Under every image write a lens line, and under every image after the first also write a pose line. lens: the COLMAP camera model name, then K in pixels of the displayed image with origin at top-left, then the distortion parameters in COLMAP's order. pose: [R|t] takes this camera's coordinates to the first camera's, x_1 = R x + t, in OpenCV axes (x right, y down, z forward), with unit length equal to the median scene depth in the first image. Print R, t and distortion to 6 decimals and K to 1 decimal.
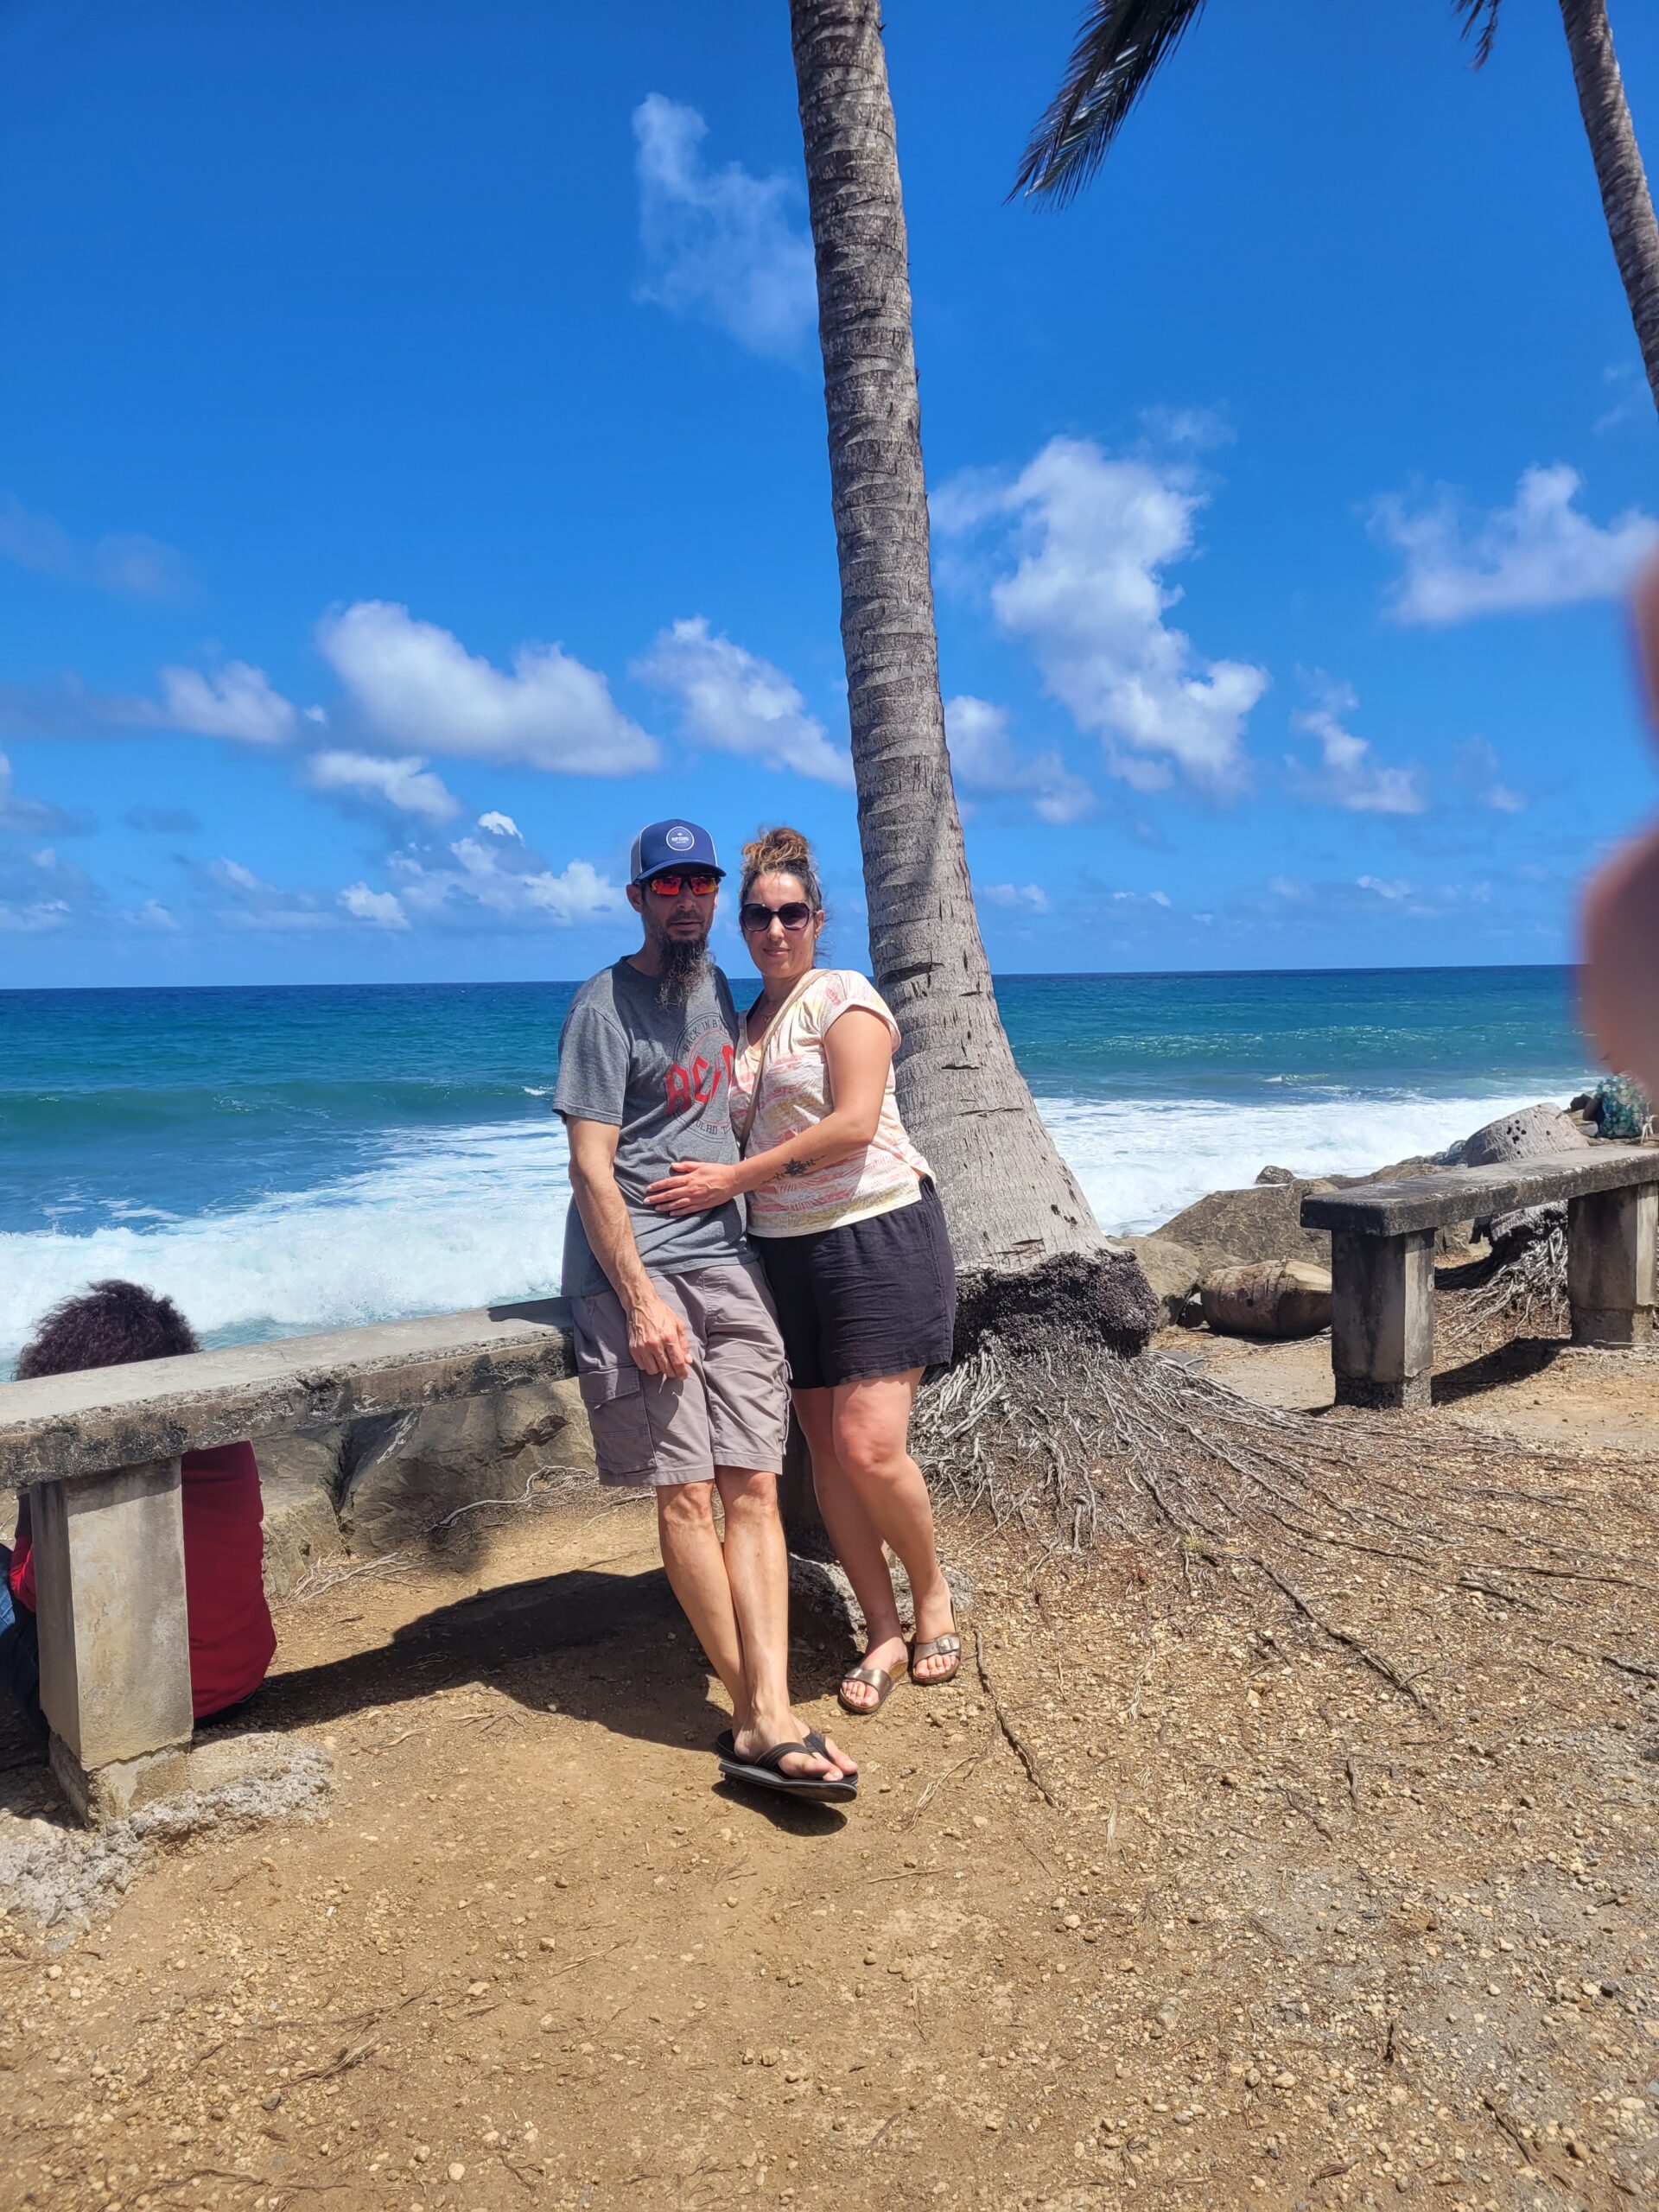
lens RADIAL K [[1716.2, 0, 880.6], [0, 1716.2, 1114.6], [0, 0, 1]] dist [0.060707, -0.057476]
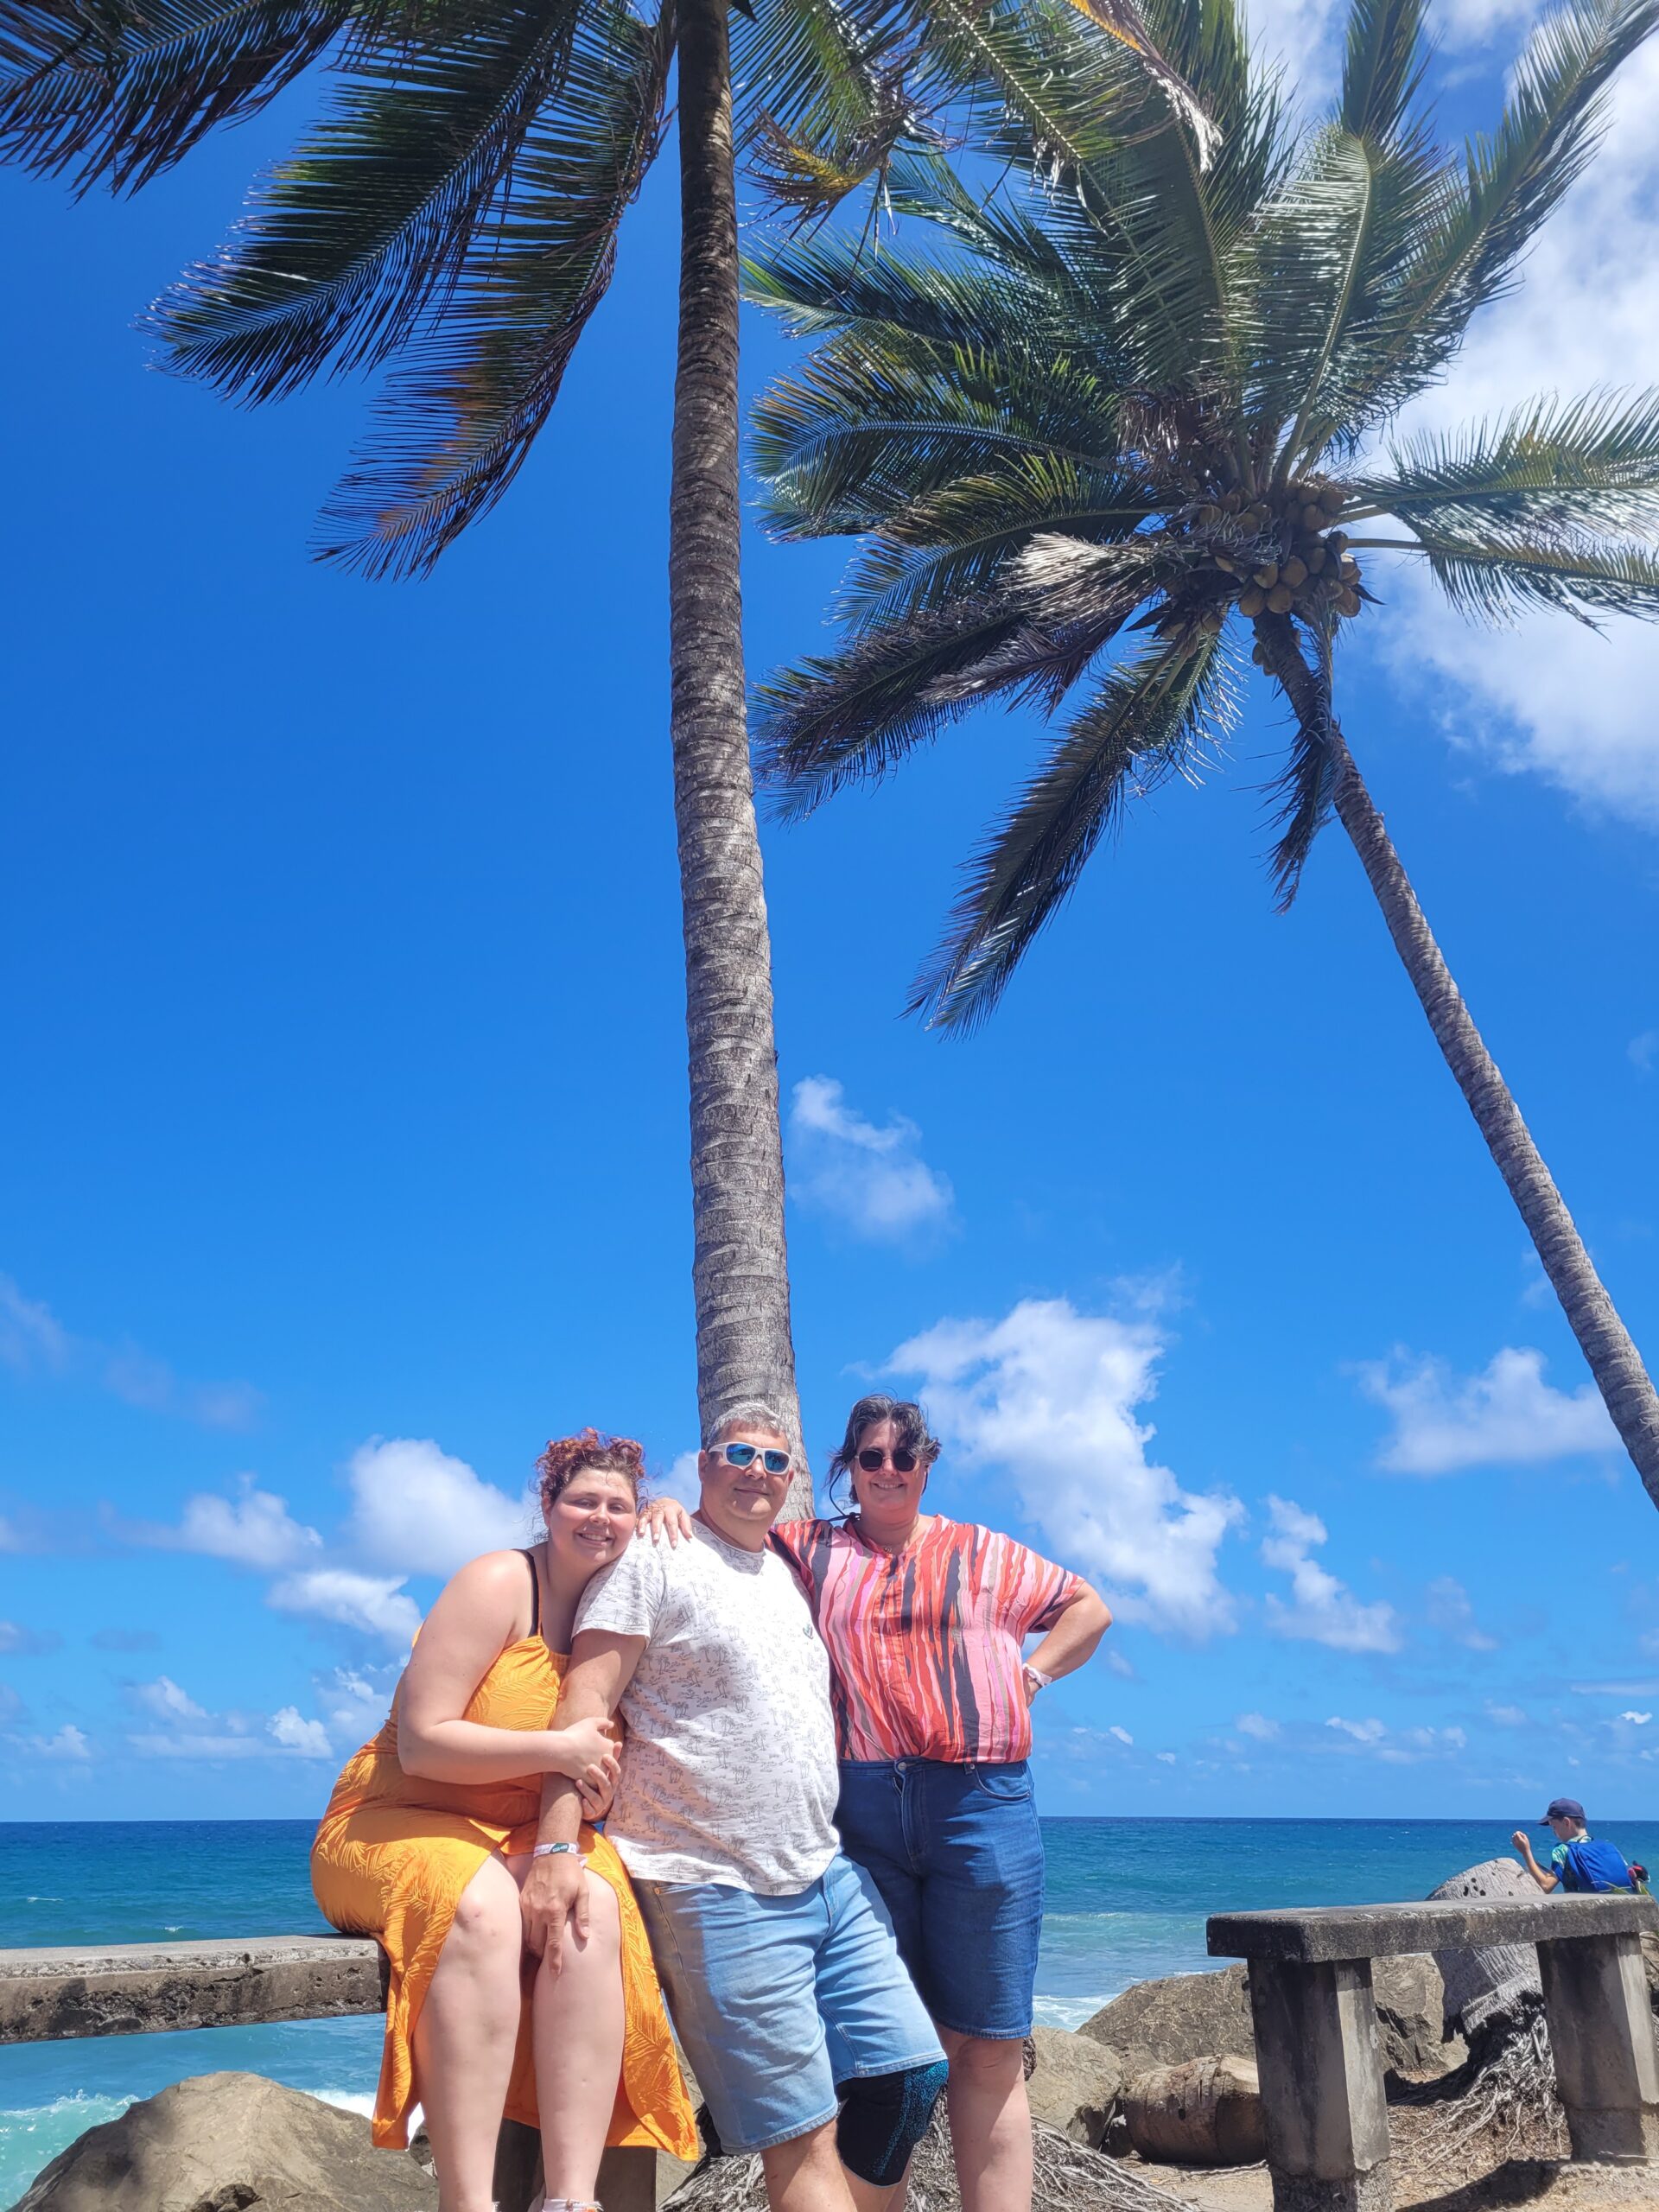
lens RADIAL K [[1696.6, 0, 846.0], [0, 1696.6, 1139.1], [0, 0, 1]] dist [0.056365, -0.049188]
pose [[0.999874, 0.015482, 0.003530, 0.059824], [-0.012233, 0.892762, -0.450362, 0.086727], [-0.010124, 0.450262, 0.892839, 0.087865]]
